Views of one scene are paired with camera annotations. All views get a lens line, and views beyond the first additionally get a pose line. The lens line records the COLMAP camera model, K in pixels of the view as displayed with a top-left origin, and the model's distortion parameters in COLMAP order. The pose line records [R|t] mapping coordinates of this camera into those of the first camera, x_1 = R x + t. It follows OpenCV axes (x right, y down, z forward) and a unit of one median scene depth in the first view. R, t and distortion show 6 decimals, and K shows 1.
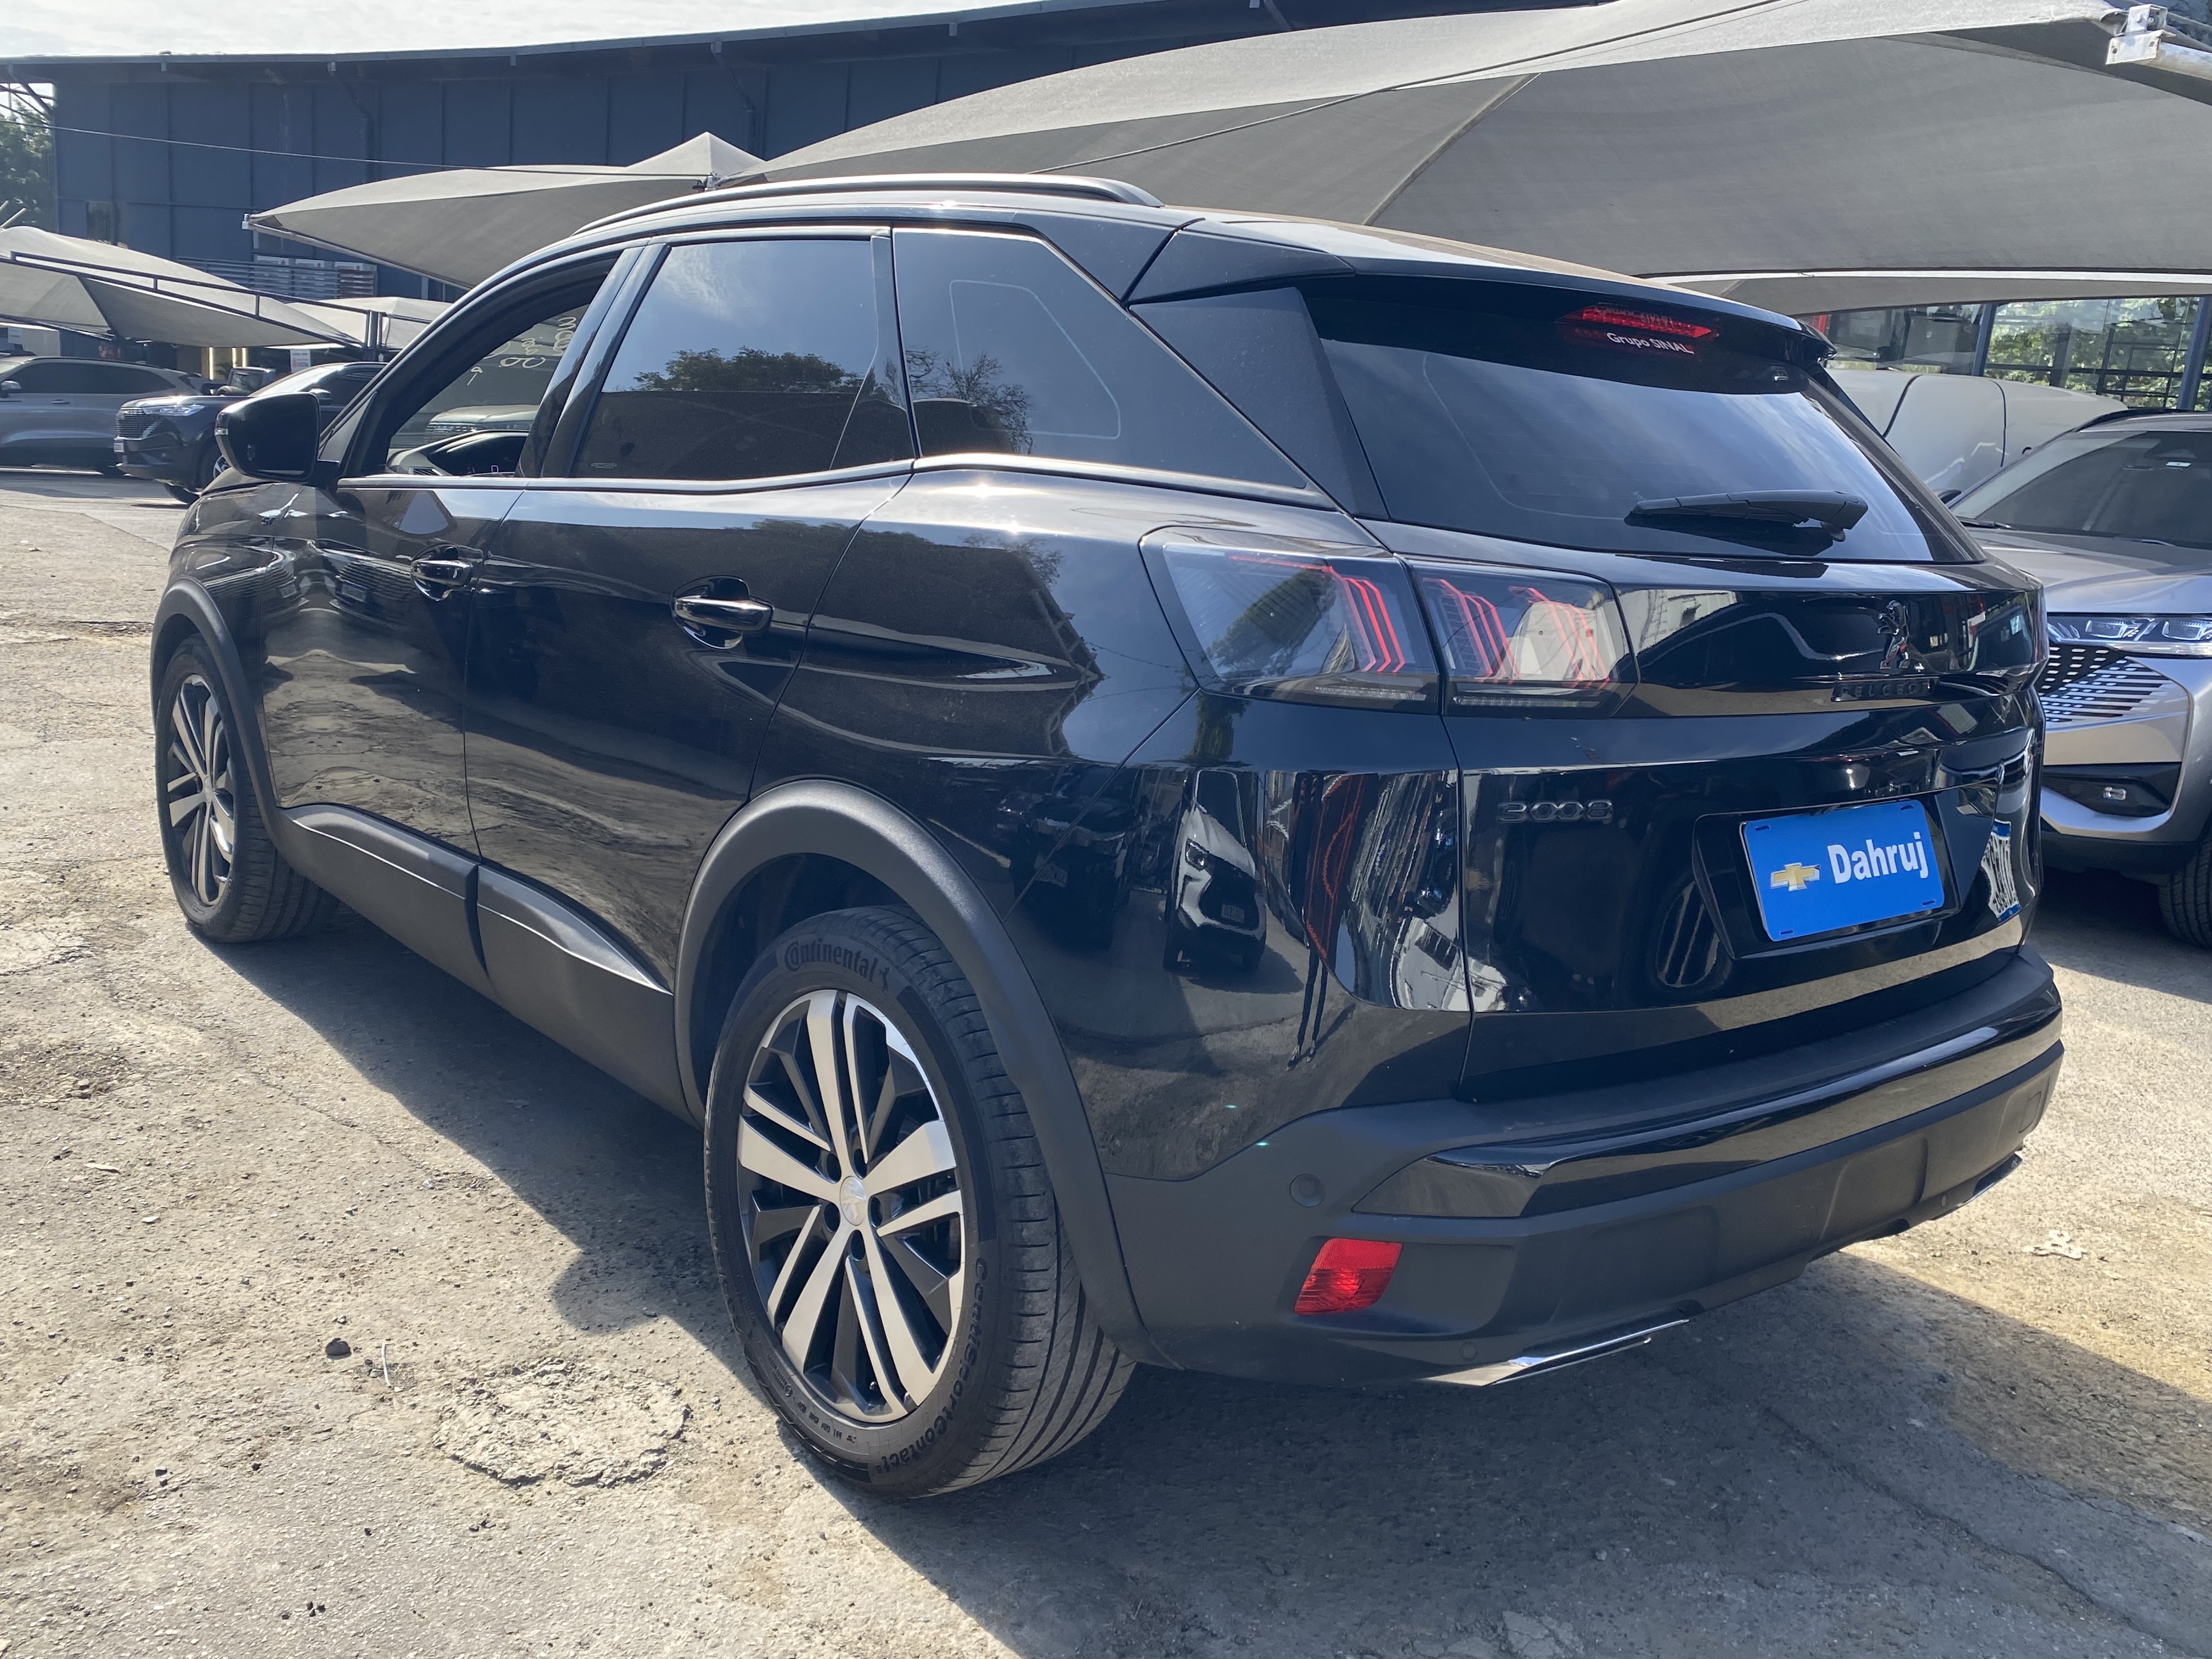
lens RADIAL K [[1905.0, 0, 1106.0], [0, 1905.0, 829.5], [0, 0, 1]] dist [0.065002, 0.002322]
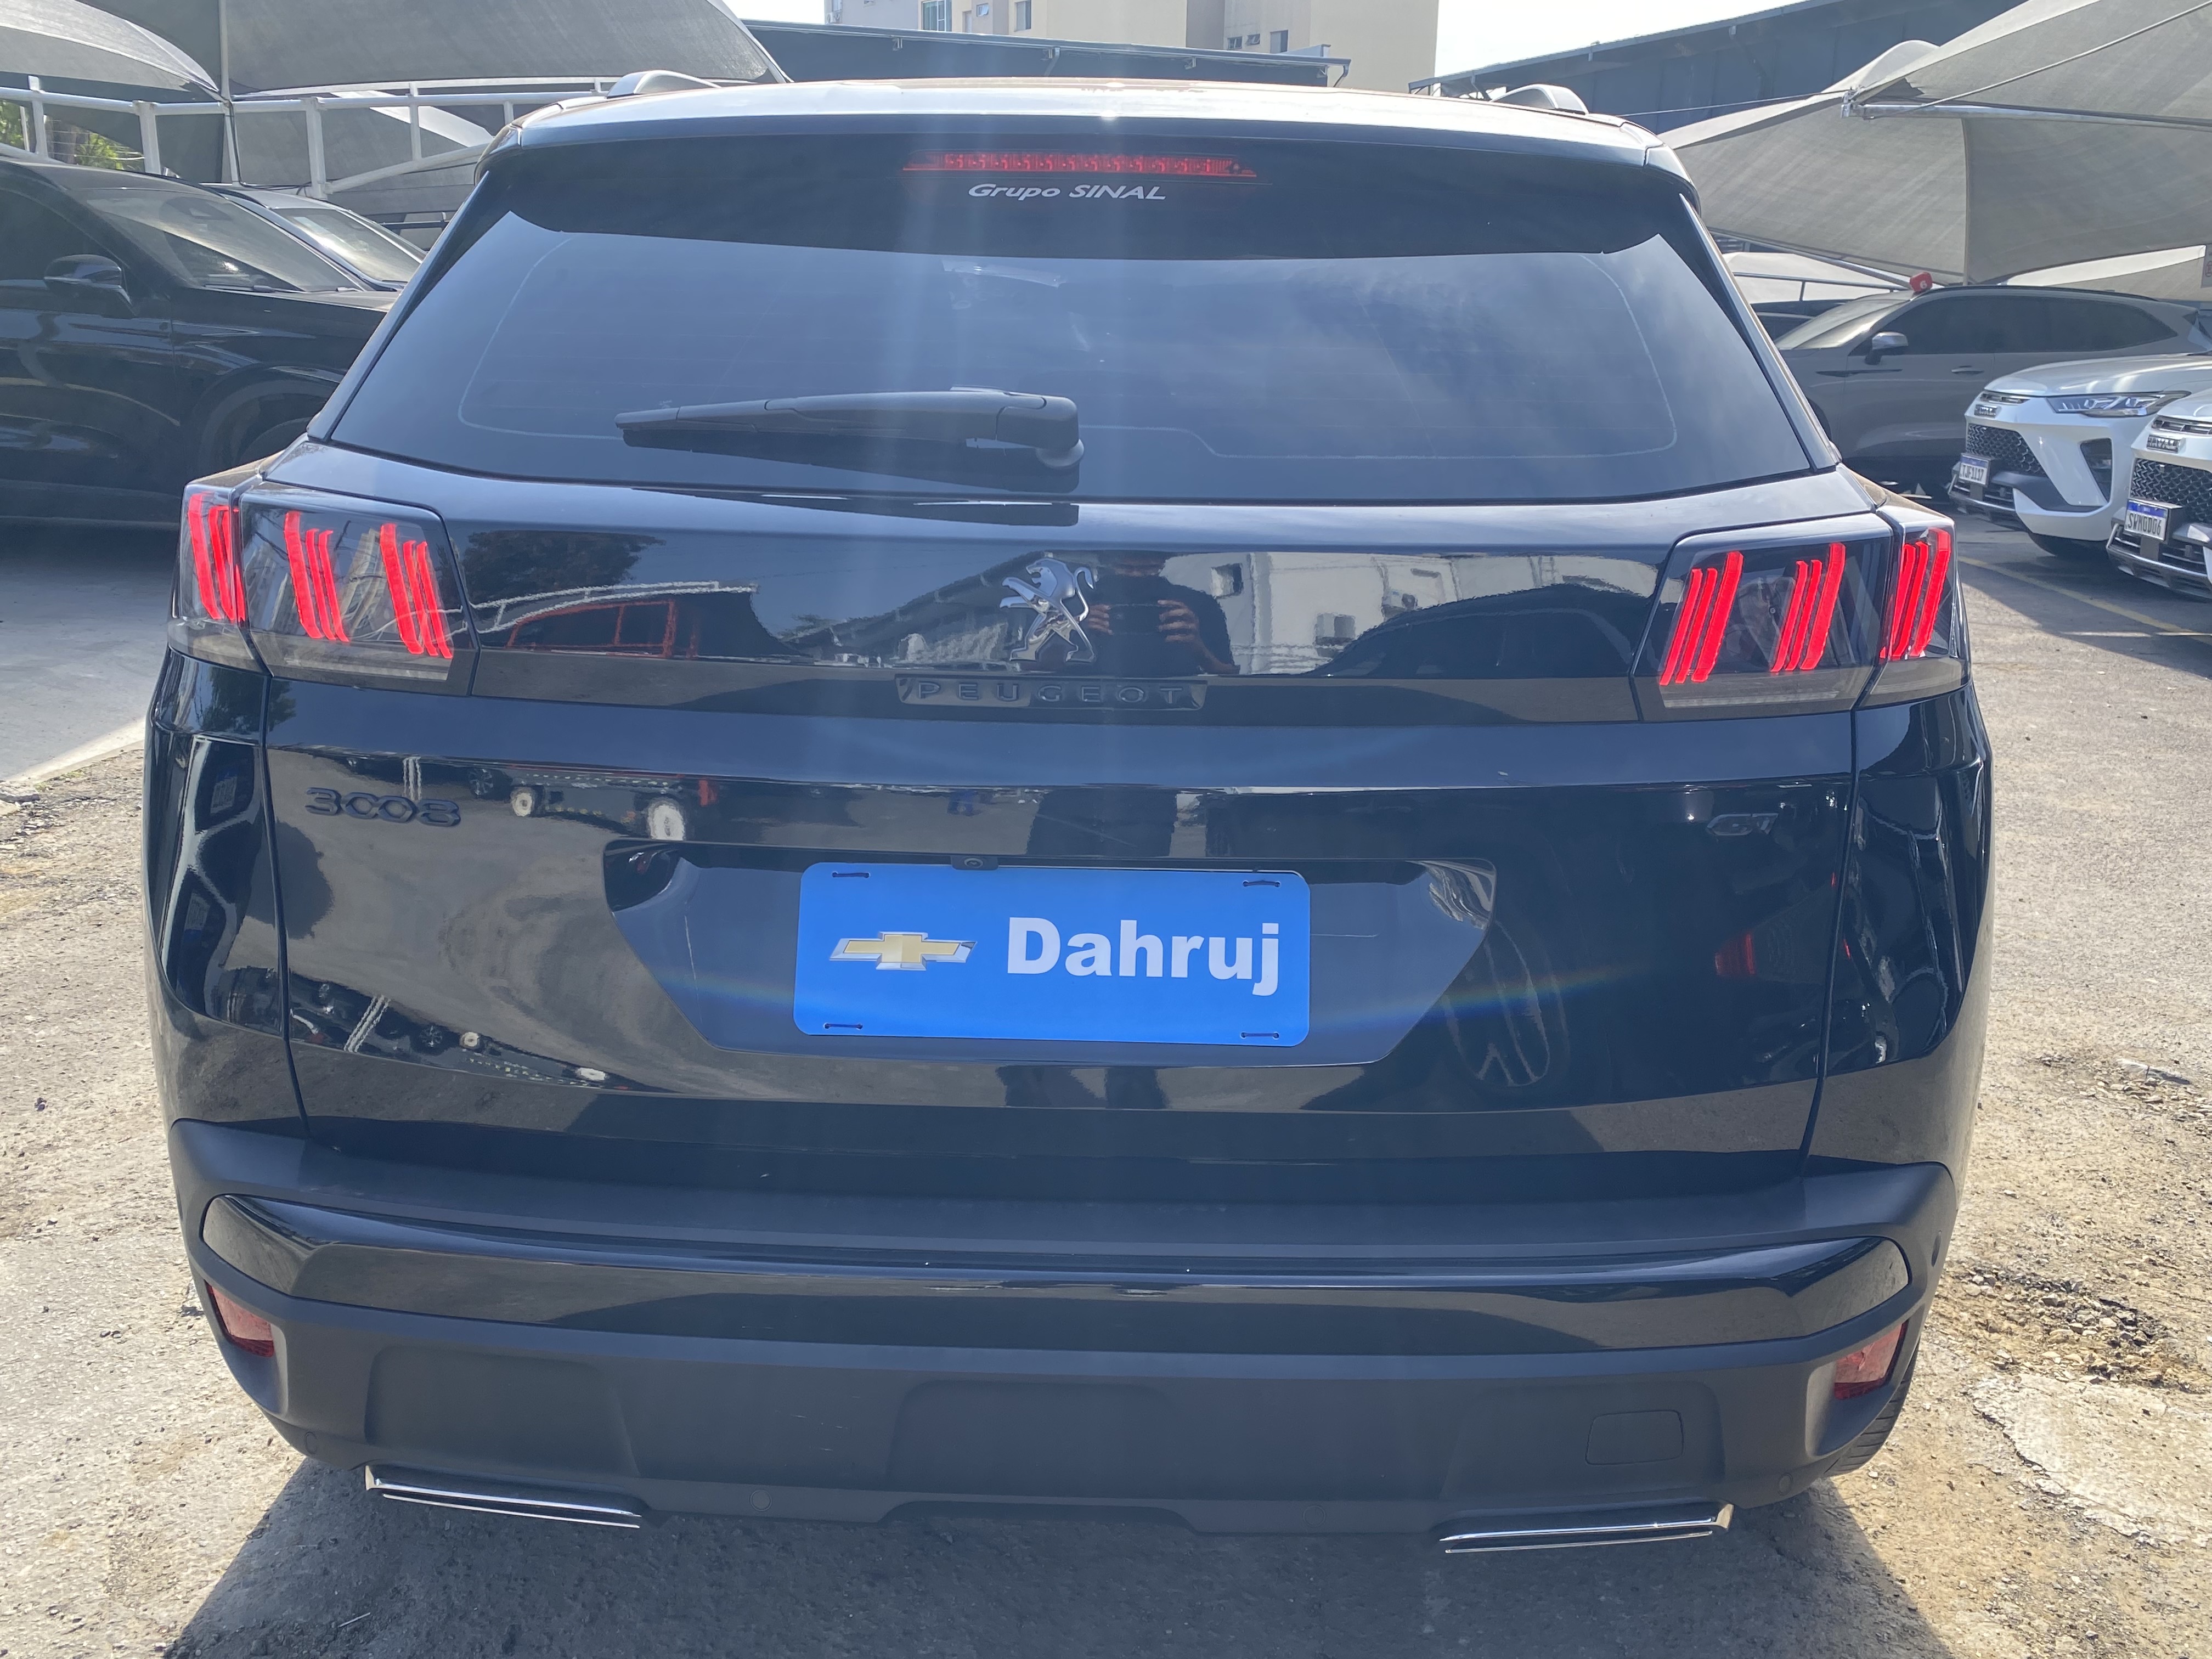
lens RADIAL K [[1905.0, 0, 1106.0], [0, 1905.0, 829.5], [0, 0, 1]] dist [0.065002, 0.002322]
pose [[0.732035, 0.109604, -0.672393, 0.848224], [-0.096754, 0.993695, 0.056641, -0.063729], [0.674362, 0.023593, 0.738024, 0.520756]]
